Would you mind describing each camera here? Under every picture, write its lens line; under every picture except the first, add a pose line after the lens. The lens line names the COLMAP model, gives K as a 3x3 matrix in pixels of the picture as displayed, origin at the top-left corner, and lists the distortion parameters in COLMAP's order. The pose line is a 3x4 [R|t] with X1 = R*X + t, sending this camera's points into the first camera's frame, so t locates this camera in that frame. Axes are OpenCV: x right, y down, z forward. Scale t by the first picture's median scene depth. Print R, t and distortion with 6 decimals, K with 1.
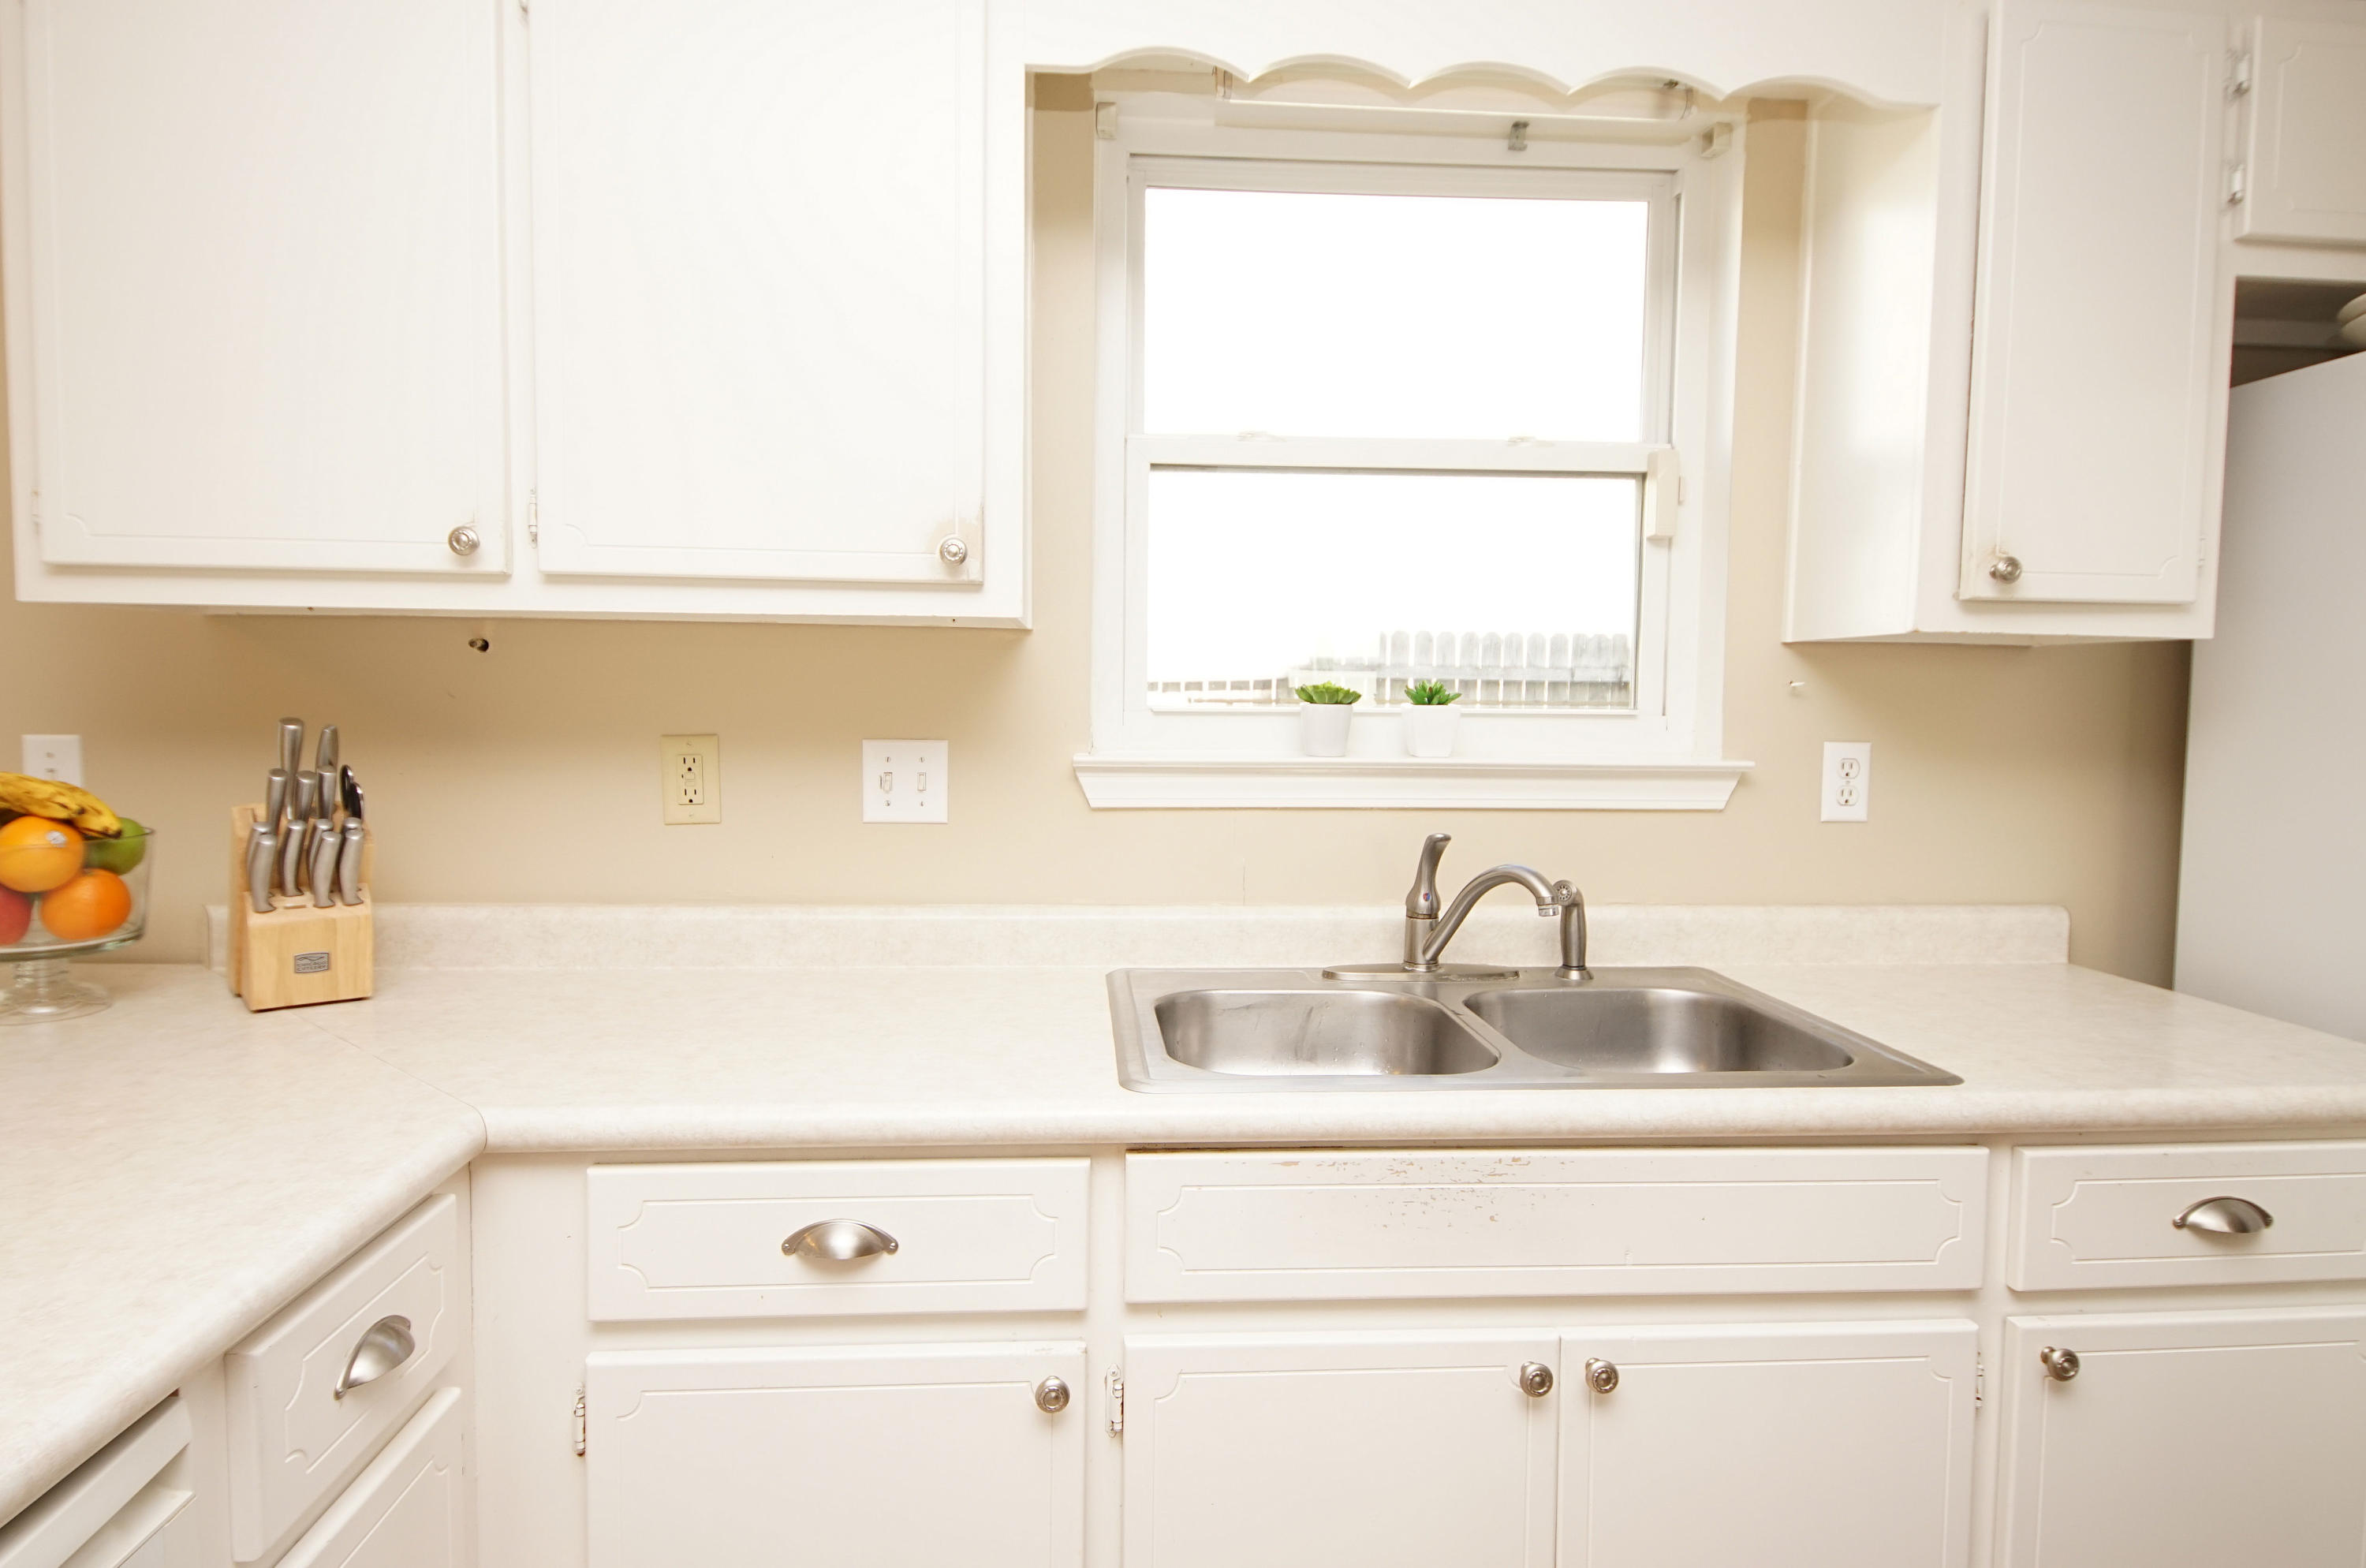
lens RADIAL K [[1214.5, 0, 1176.3], [0, 1214.5, 773.7], [0, 0, 1]] dist [-0.007893, -0.001149]
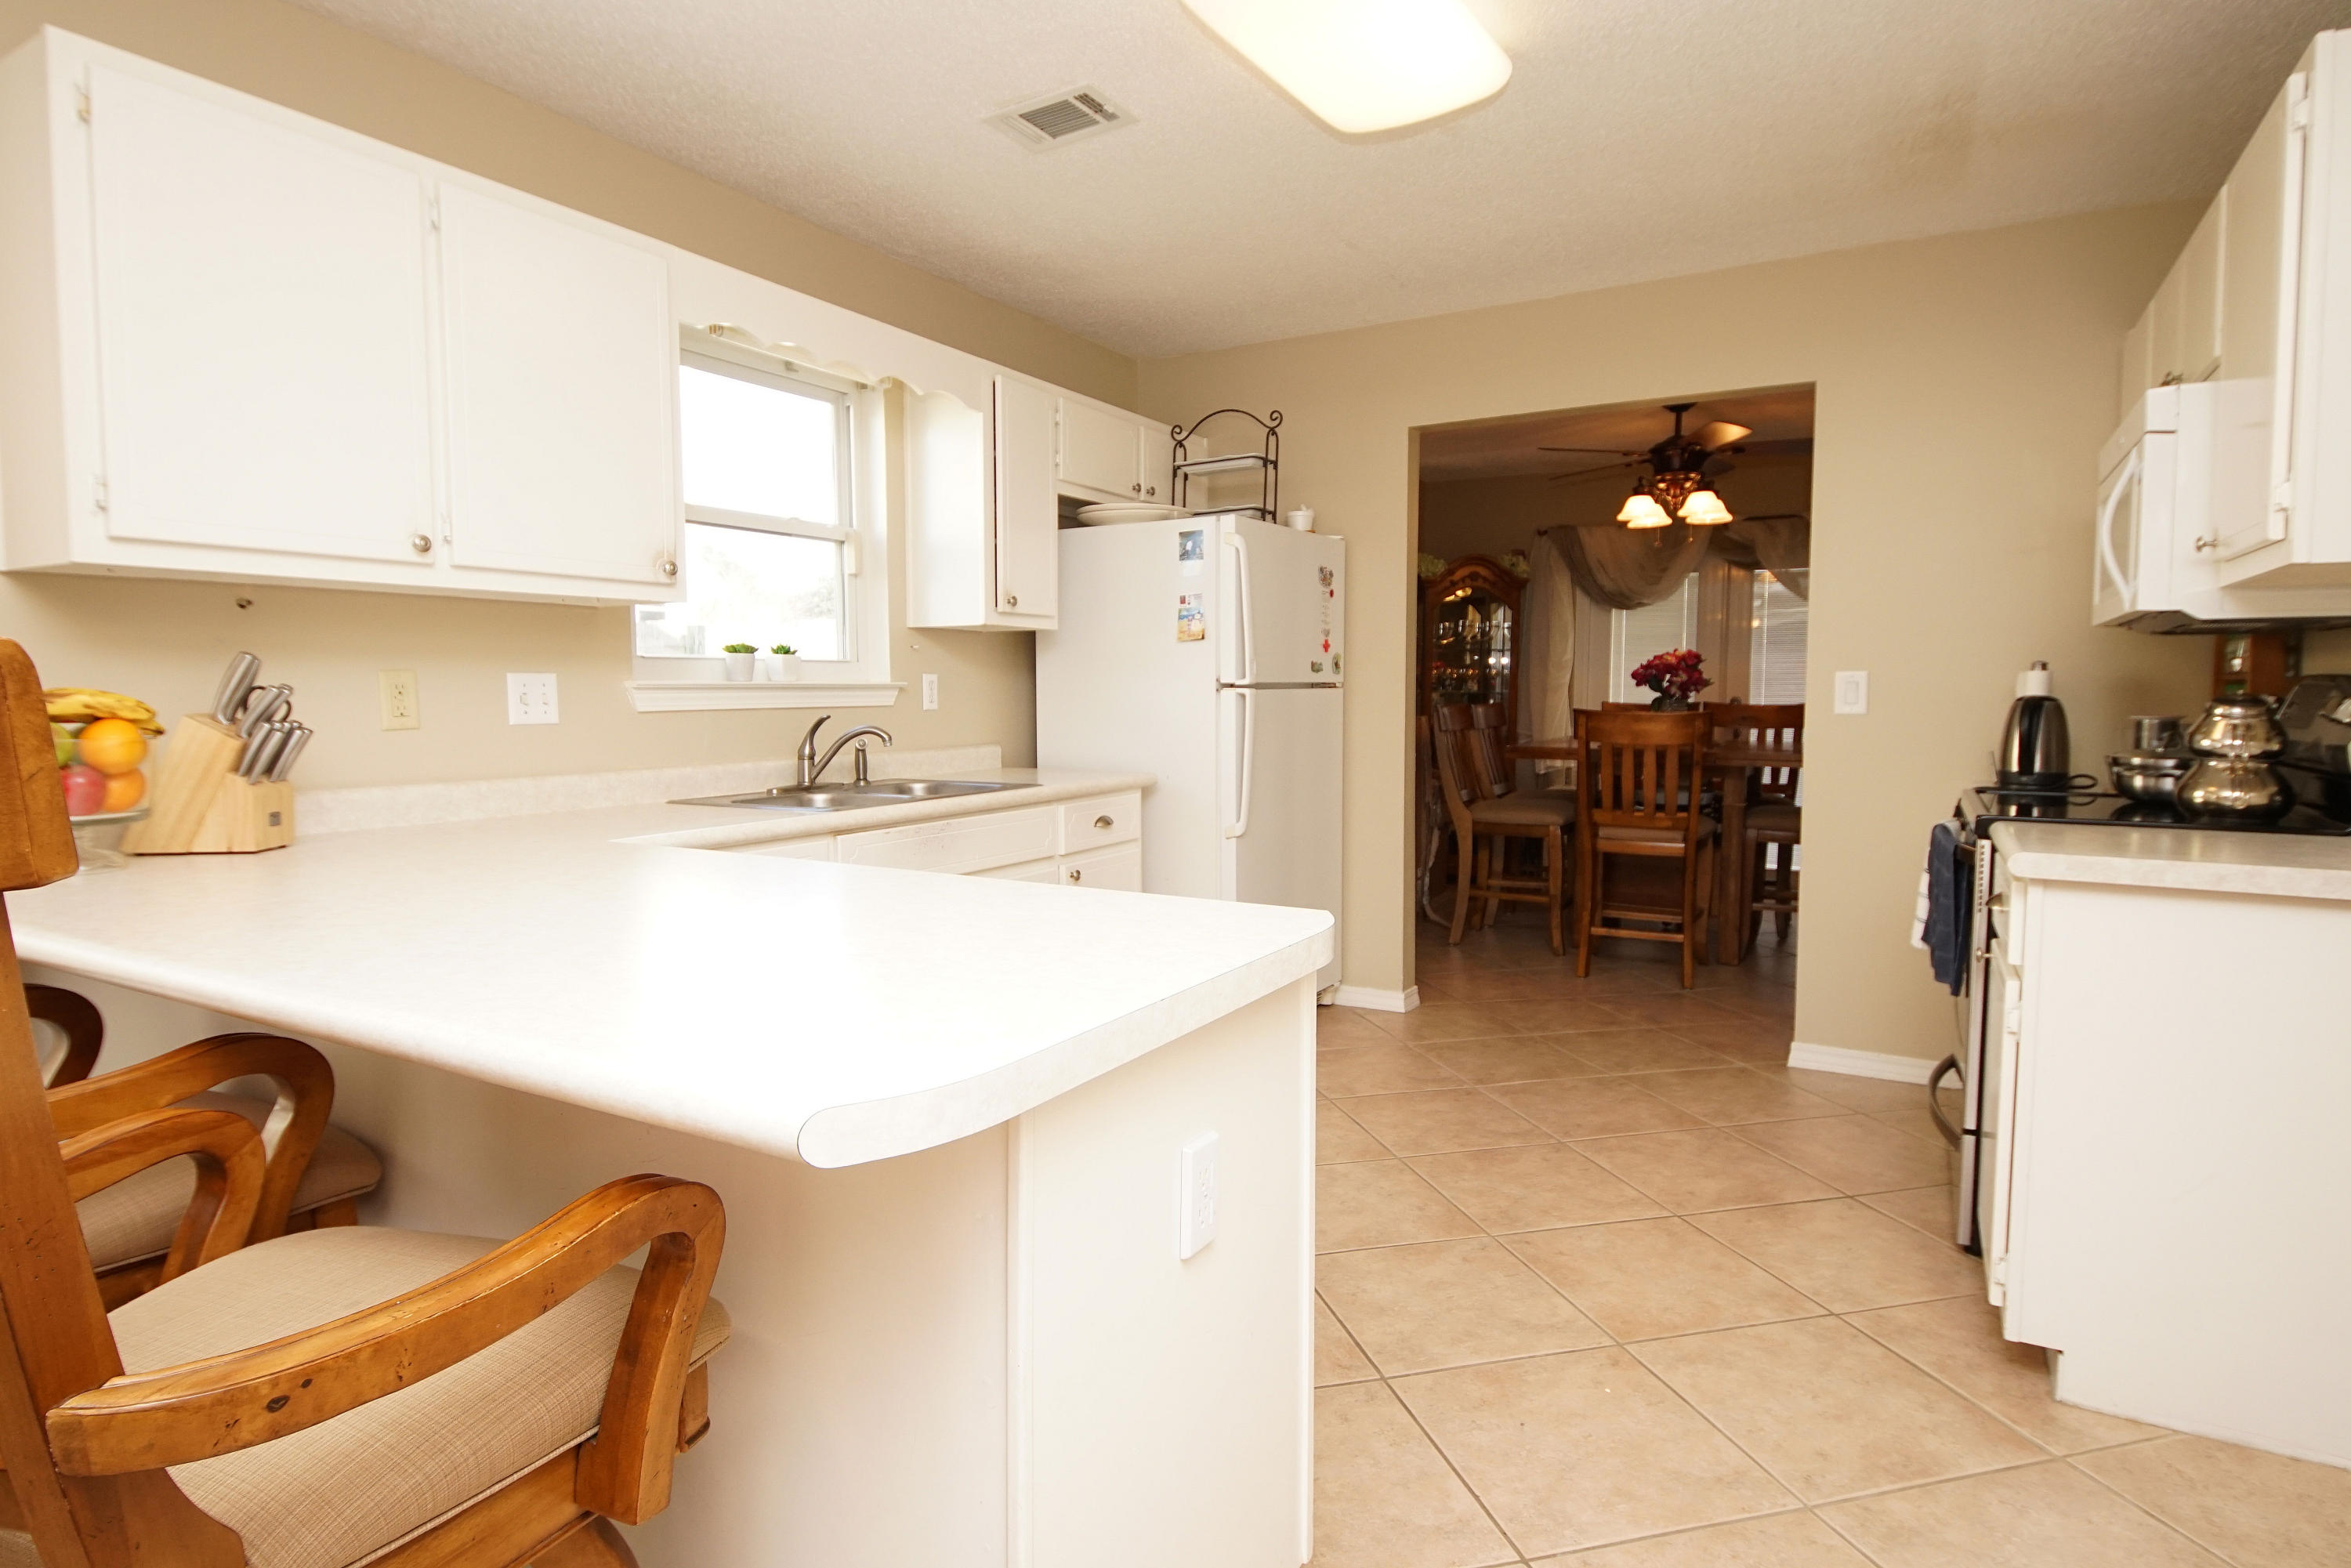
lens RADIAL K [[1259.9, 0, 1166.7], [0, 1259.9, 787.6], [0, 0, 1]] dist [0.016561, -0.016242]
pose [[0.538069, -0.080728, 0.839026, -1.202102], [0.062076, 0.996495, 0.056070, 0.082995], [-0.840612, 0.021914, 0.541194, -0.606904]]
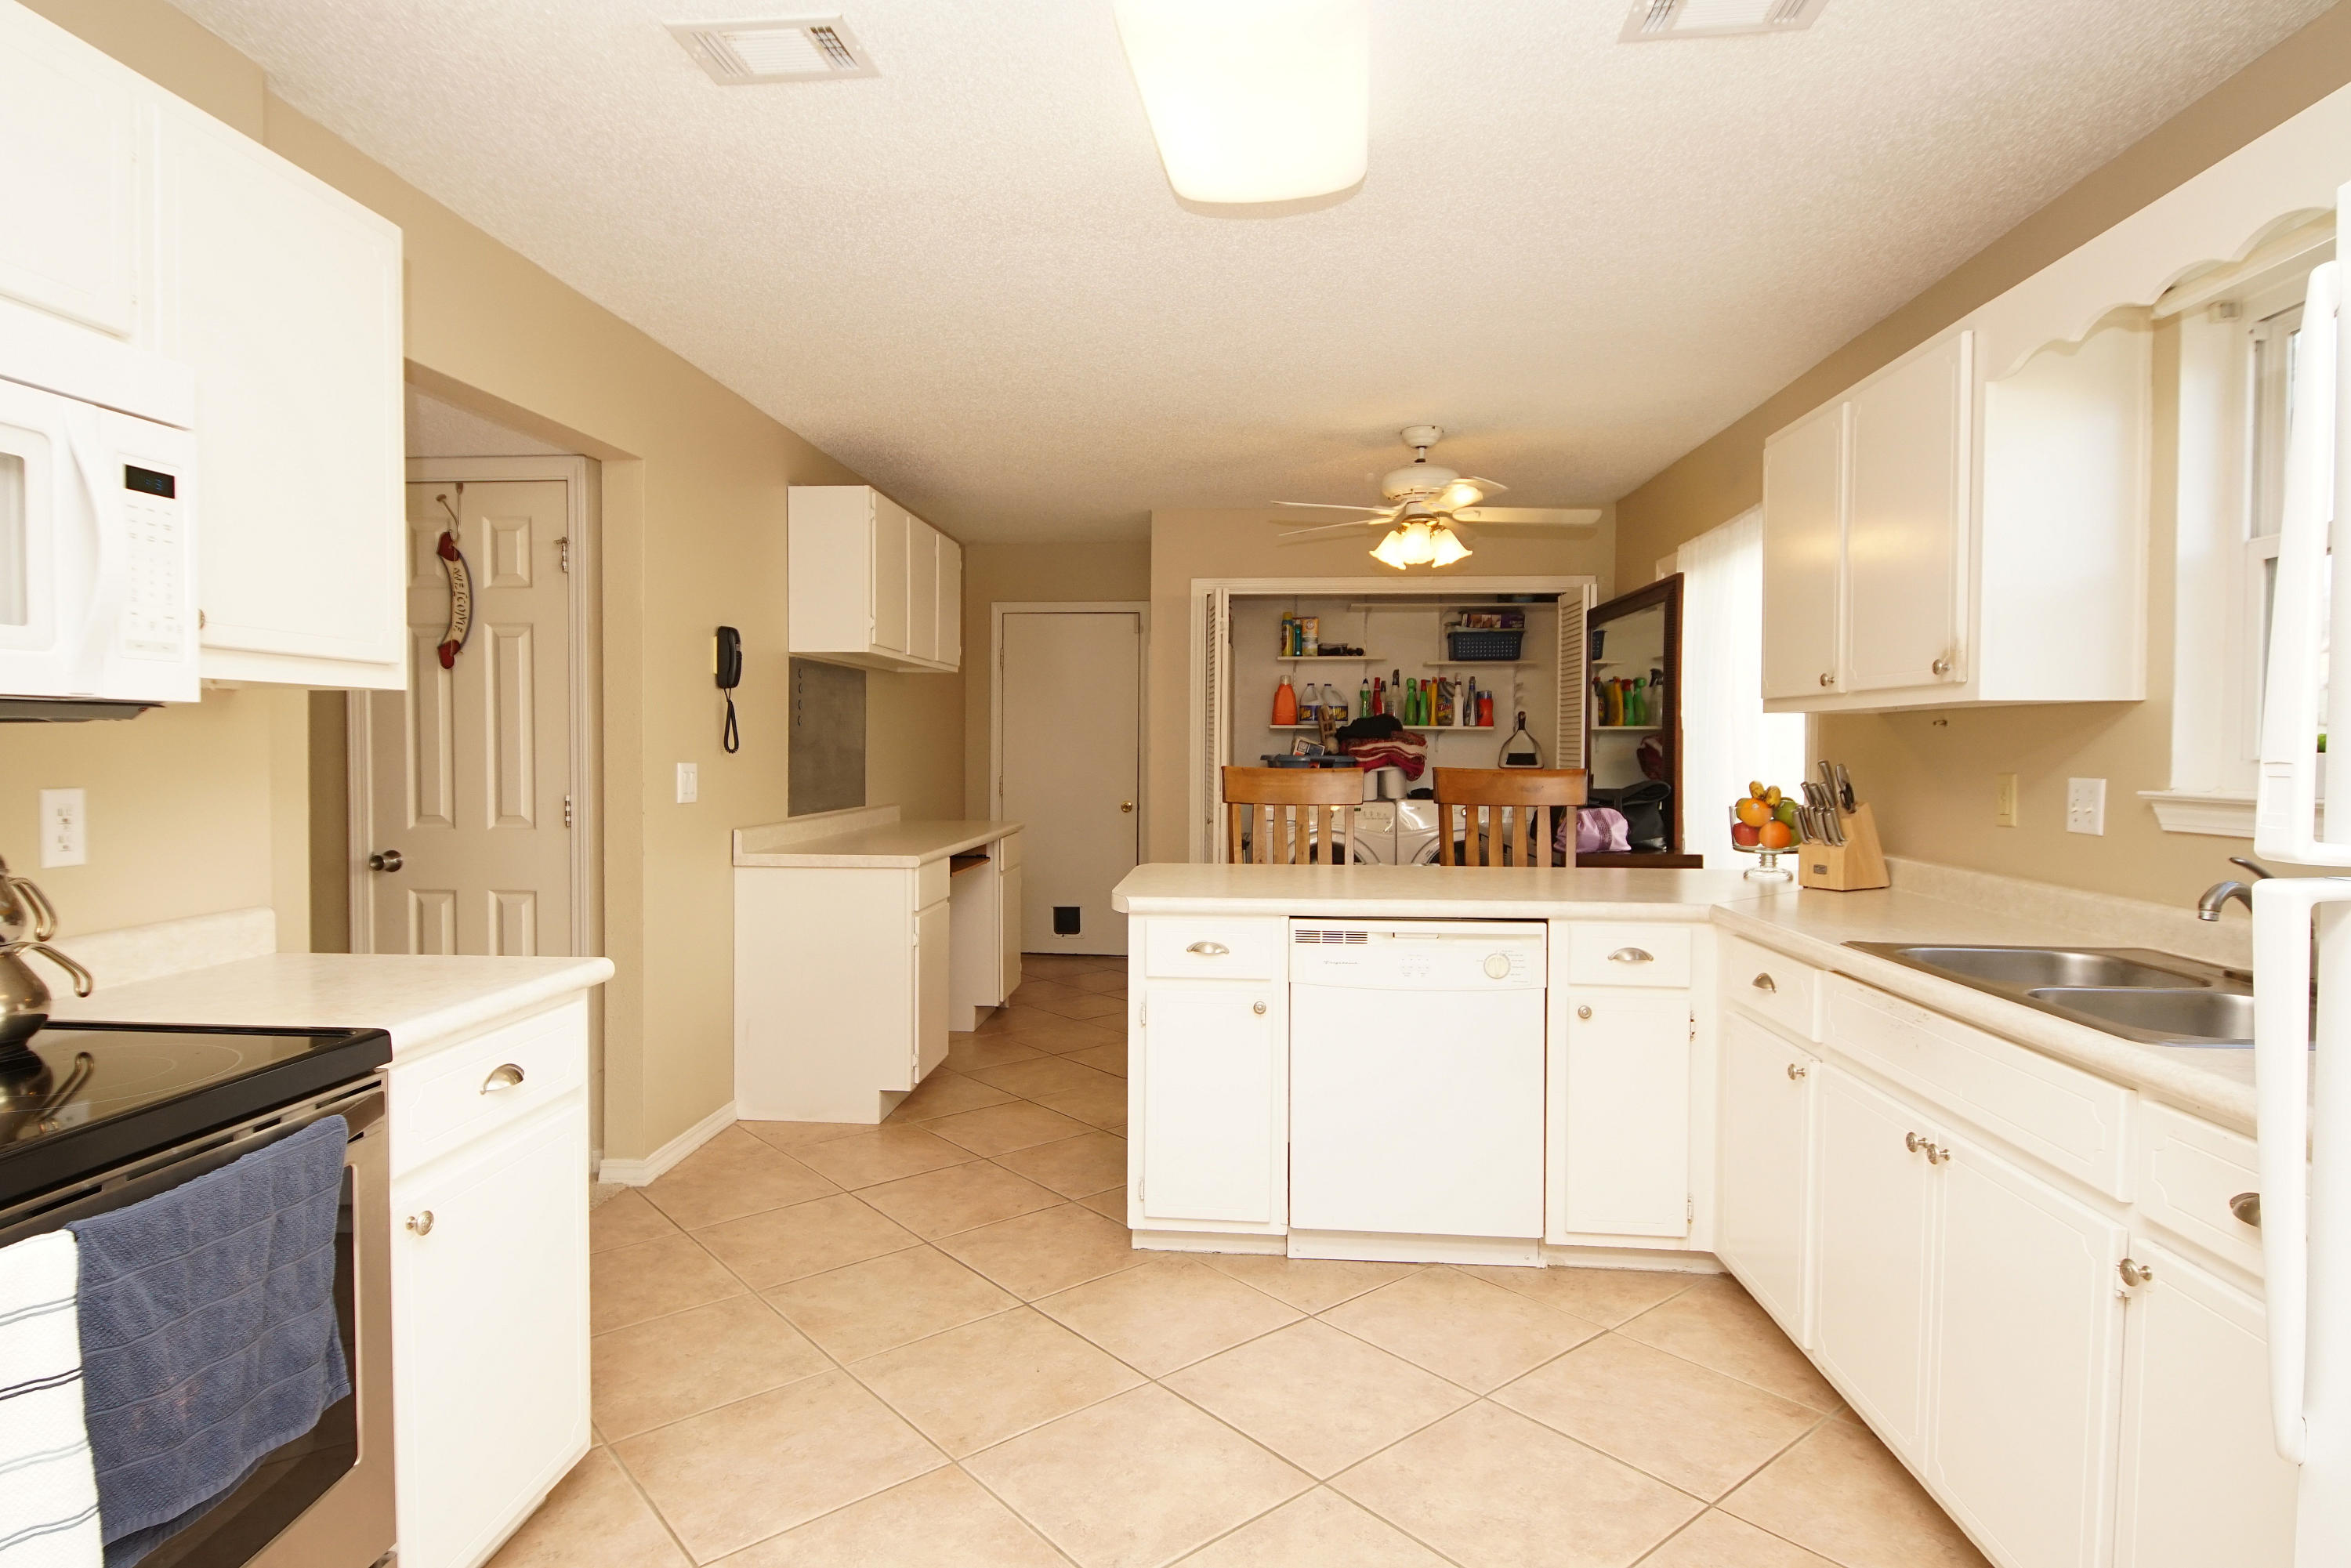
lens RADIAL K [[1259.9, 0, 1170.4], [0, 1259.9, 777.2], [0, 0, 1]] dist [0.016561, -0.016242]
pose [[-0.137973, 0.015836, -0.990309, 1.476916], [-0.068549, 0.997322, 0.025498, 0.008475], [0.988061, 0.071403, -0.136518, 0.105415]]
